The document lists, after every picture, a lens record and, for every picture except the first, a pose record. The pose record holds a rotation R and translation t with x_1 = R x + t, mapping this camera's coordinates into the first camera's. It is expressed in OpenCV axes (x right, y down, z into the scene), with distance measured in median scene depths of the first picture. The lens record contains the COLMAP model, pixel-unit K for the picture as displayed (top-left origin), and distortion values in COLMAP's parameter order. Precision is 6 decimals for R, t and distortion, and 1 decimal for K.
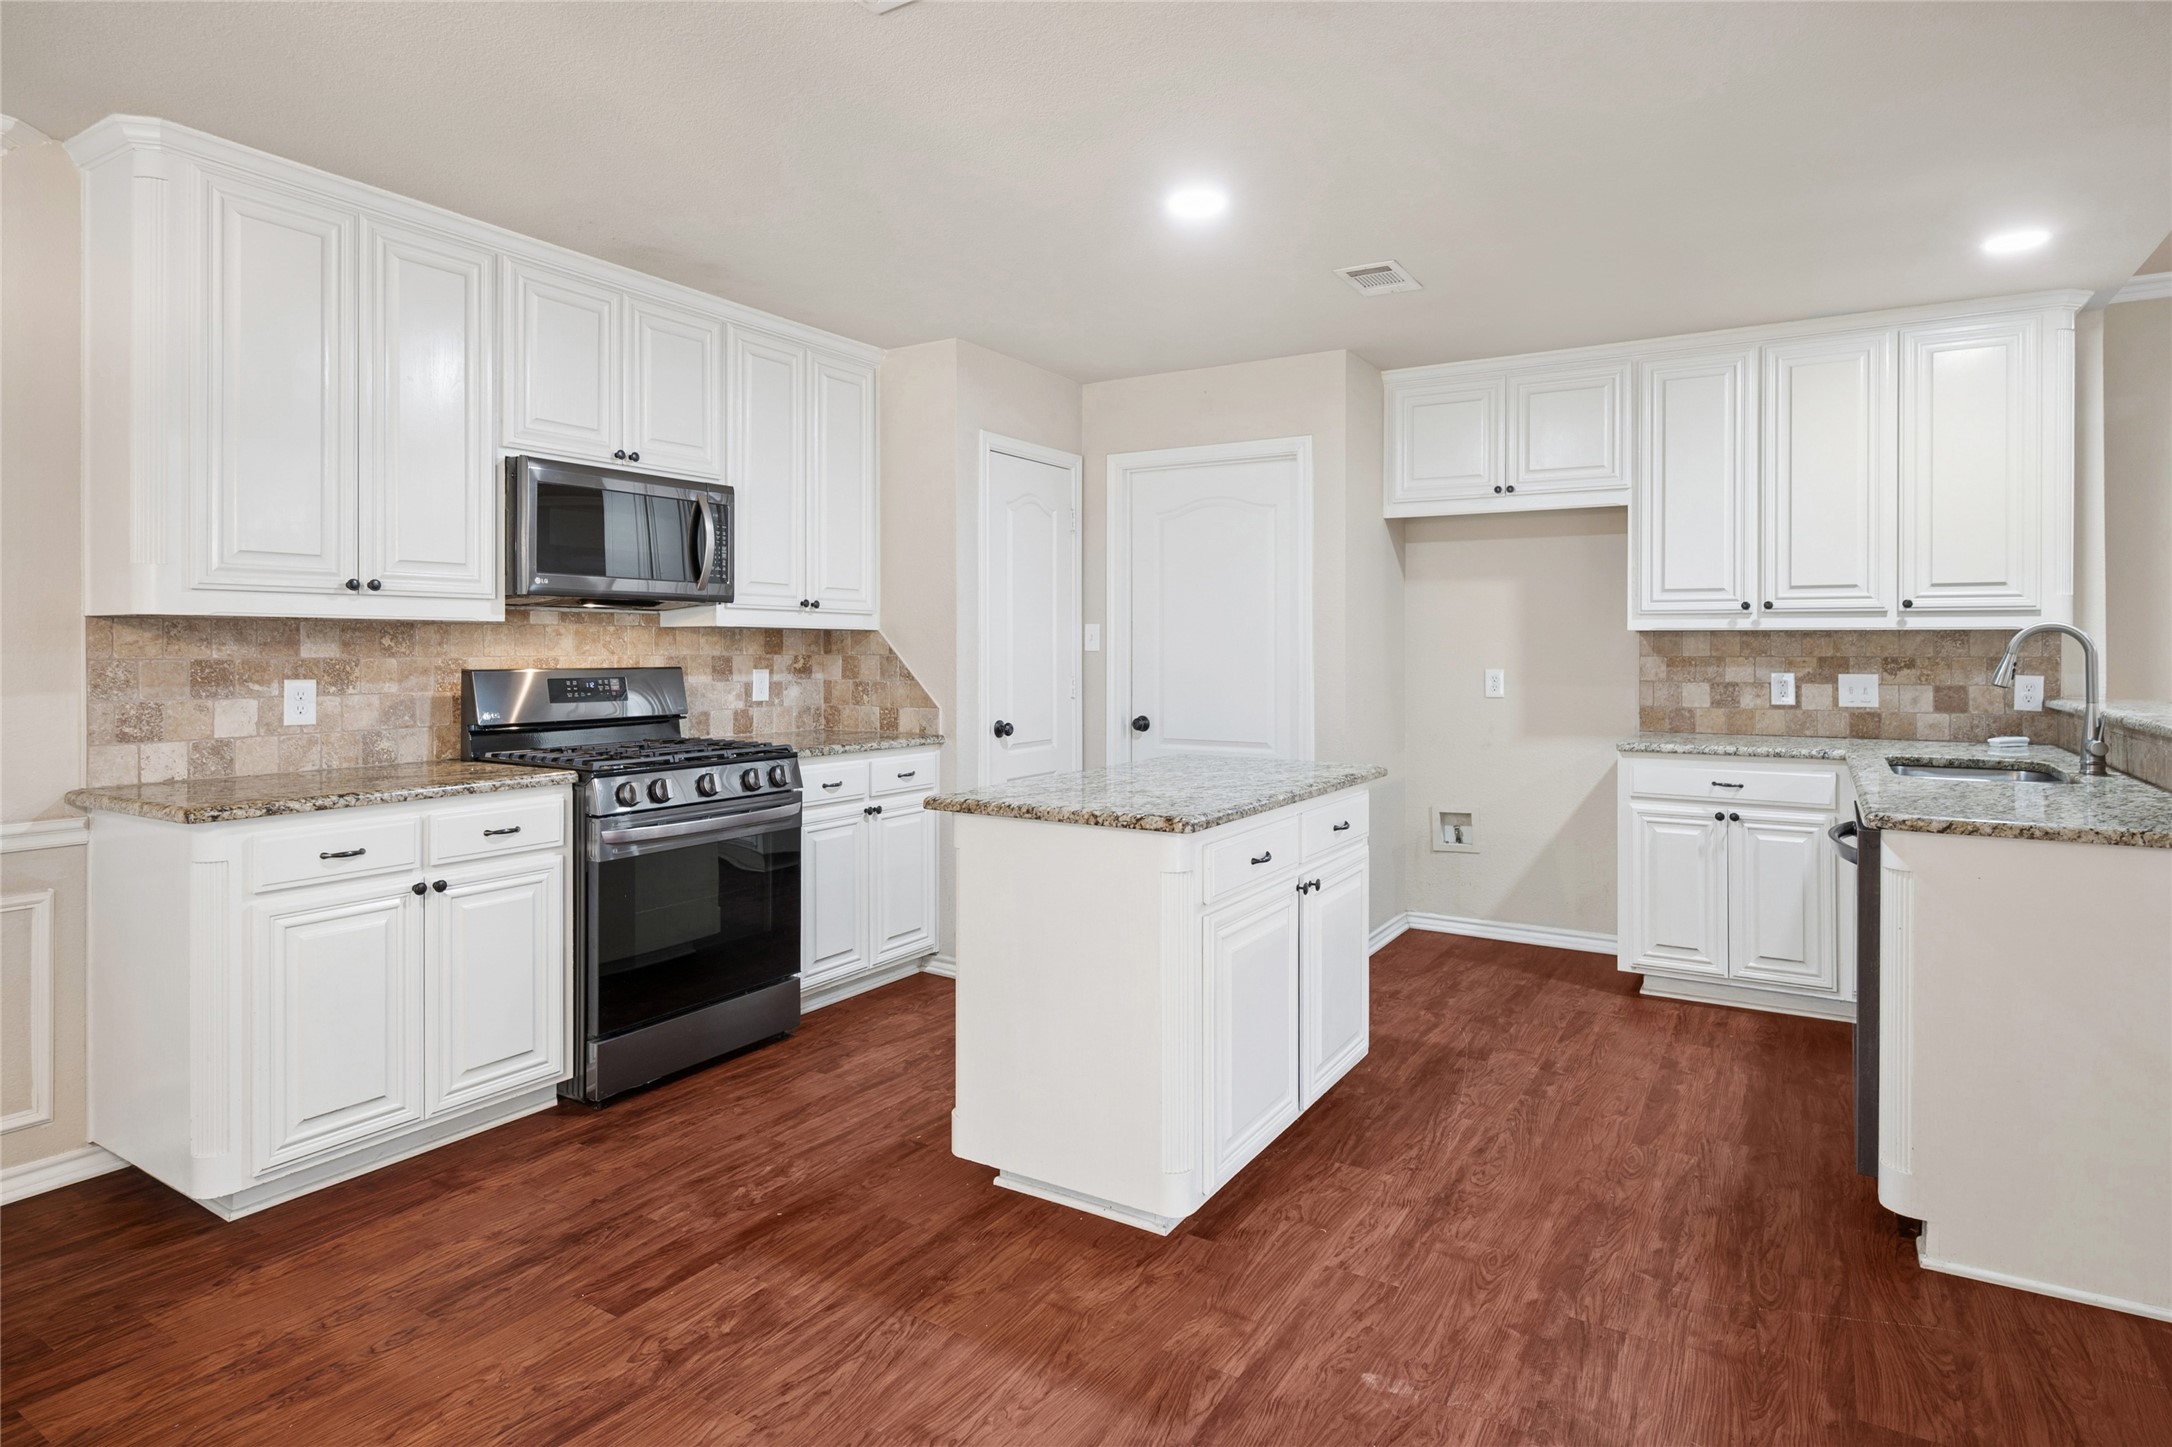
lens RADIAL K [[1169.7, 0, 1086.4], [0, 1169.7, 634.6], [0, 0, 1]] dist [0.000101, -0.000206]
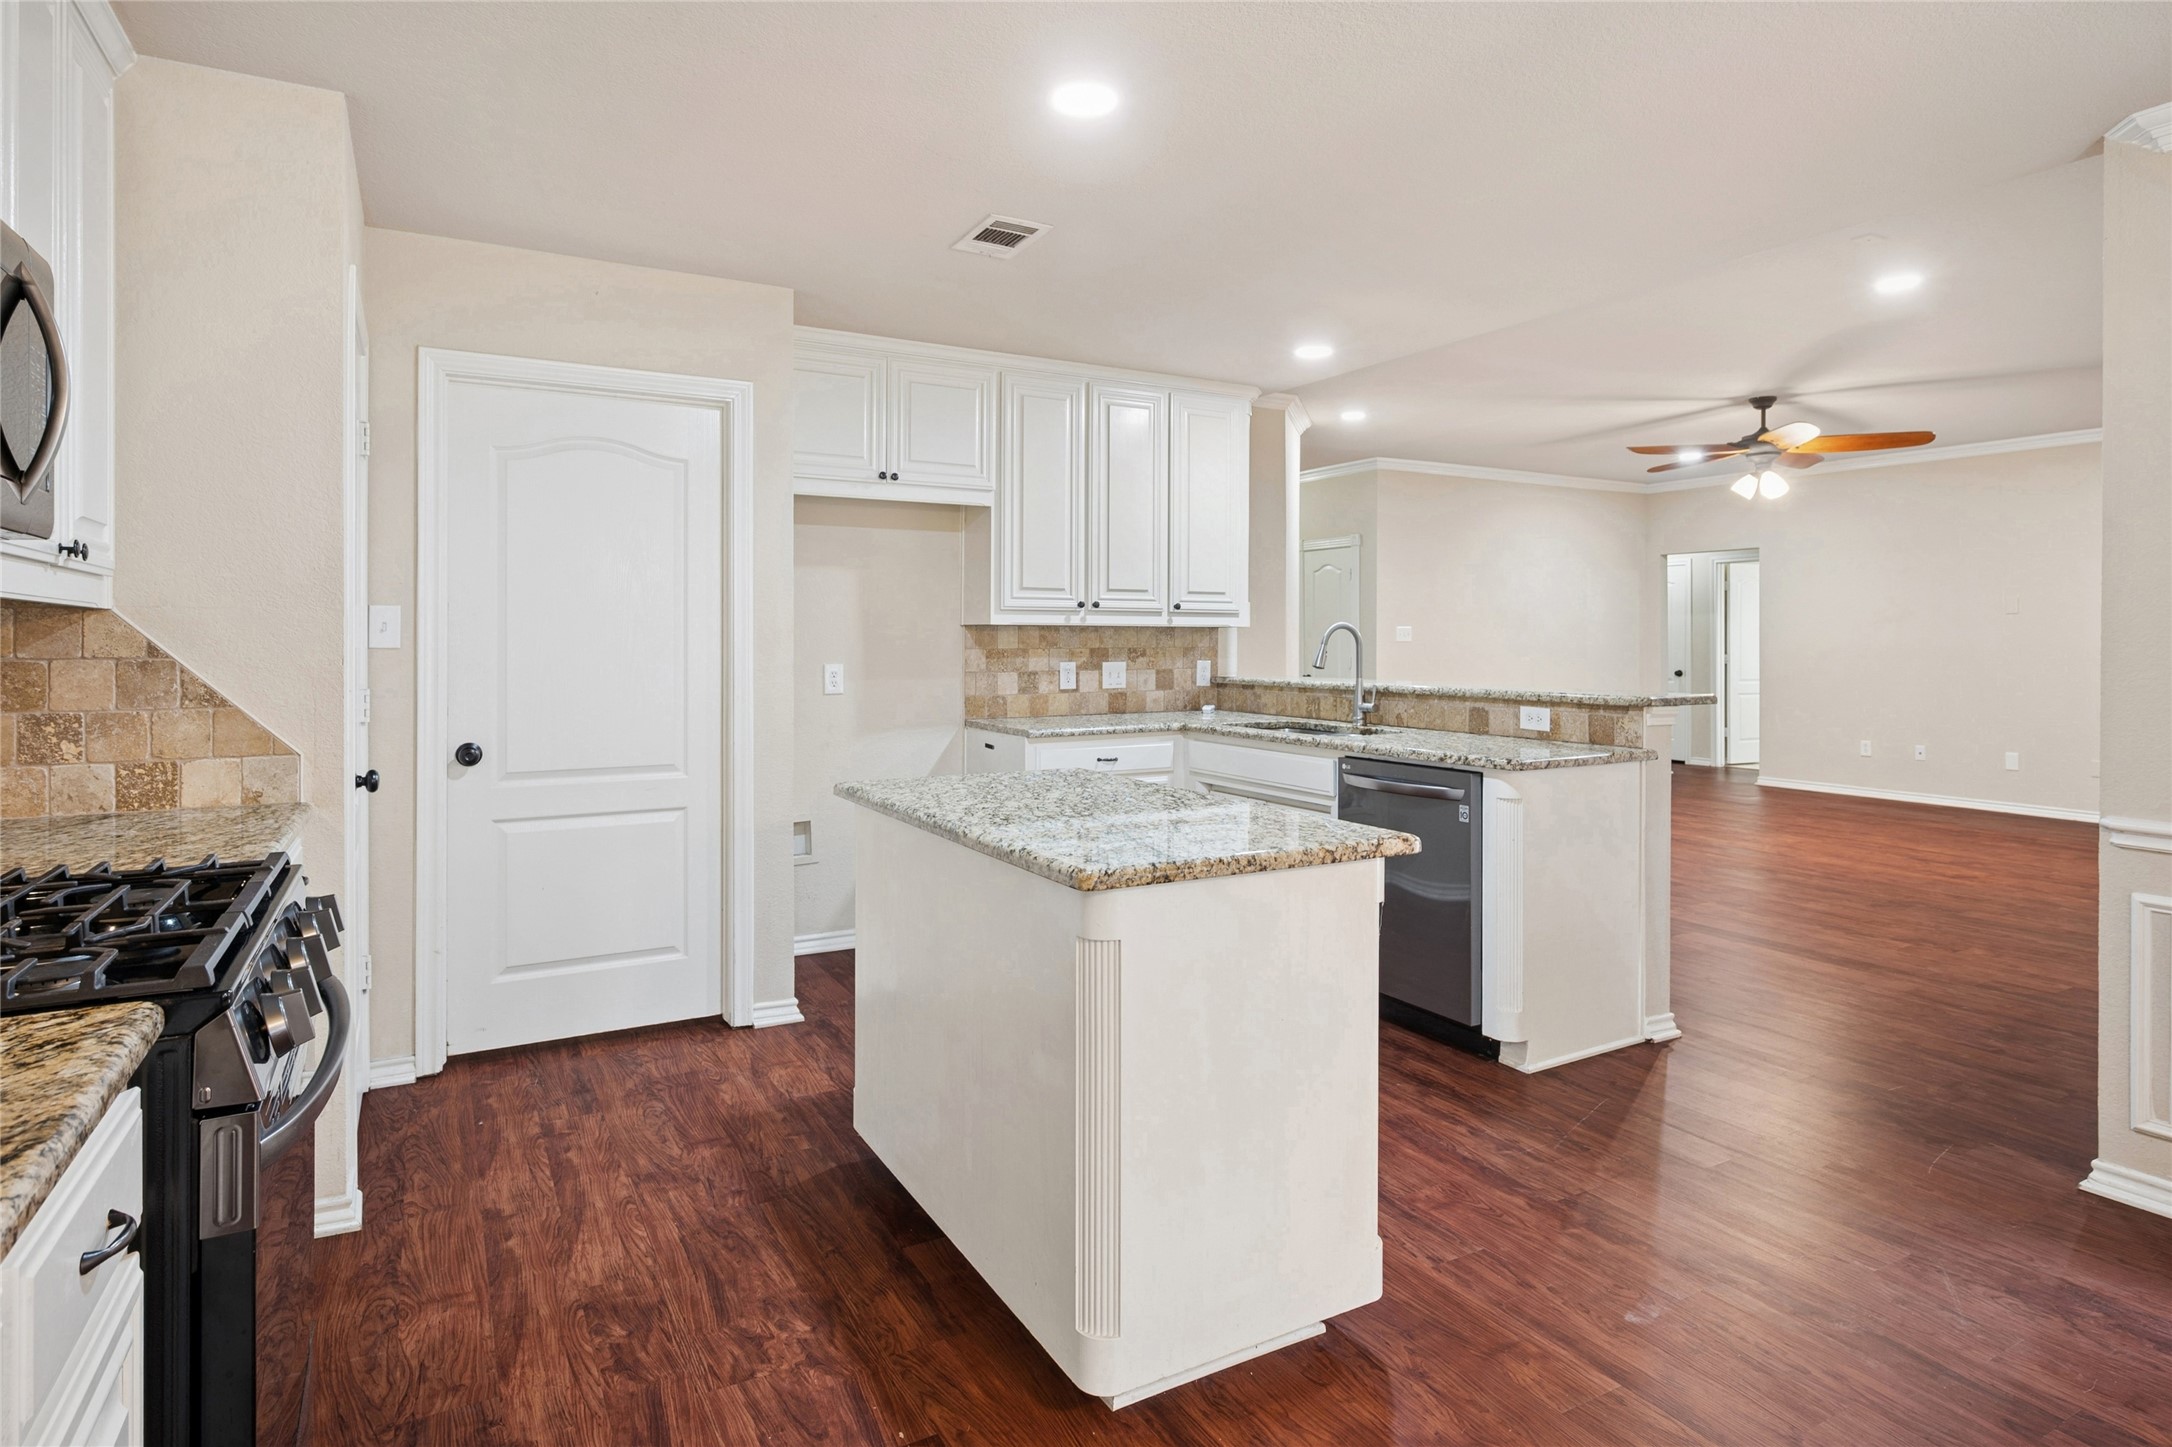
lens RADIAL K [[1169.7, 0, 1086.4], [0, 1169.7, 634.6], [0, 0, 1]] dist [0.000101, -0.000206]
pose [[0.488416, 0.002377, 0.872608, -0.431744], [-0.008162, 0.999965, 0.001844, 0.002876], [-0.872573, -0.008023, 0.488418, 0.418330]]
